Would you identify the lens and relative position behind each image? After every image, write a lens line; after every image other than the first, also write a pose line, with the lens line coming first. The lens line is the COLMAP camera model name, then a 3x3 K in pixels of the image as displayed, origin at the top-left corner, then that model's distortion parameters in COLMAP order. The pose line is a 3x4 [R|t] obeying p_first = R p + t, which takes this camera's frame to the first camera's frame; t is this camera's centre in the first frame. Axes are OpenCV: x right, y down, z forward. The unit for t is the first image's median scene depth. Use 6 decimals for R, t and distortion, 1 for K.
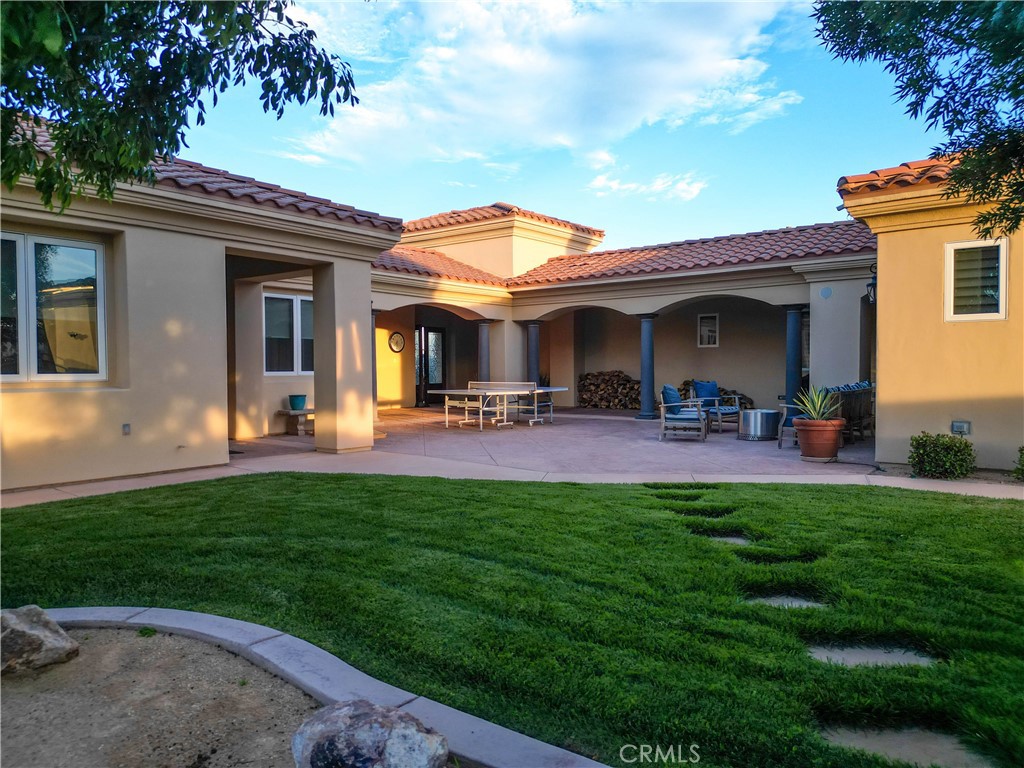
lens RADIAL K [[714.9, 0, 508.6], [0, 714.9, 384.6], [0, 0, 1]] dist [0.046689, -0.033611]
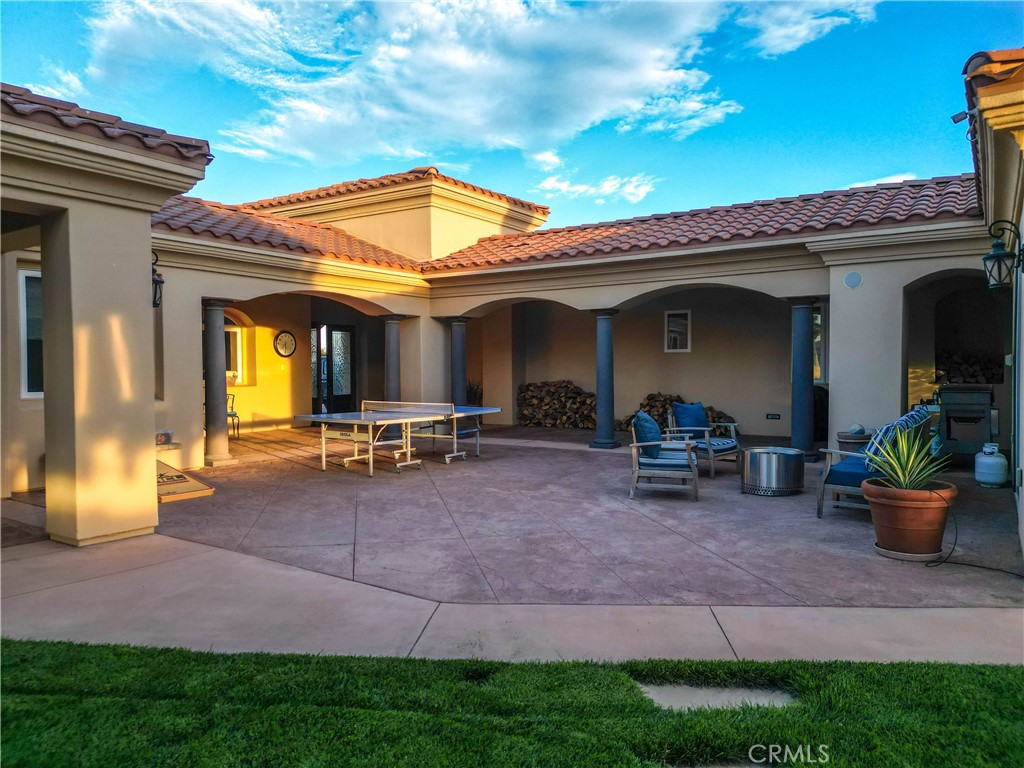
lens RADIAL K [[714.9, 0, 514.4], [0, 714.9, 380.8], [0, 0, 1]] dist [0.046689, -0.033611]
pose [[0.996732, -0.000916, 0.080774, 0.068076], [0.001217, 0.999992, -0.003680, -0.037795], [-0.080770, 0.003767, 0.996726, 0.469507]]
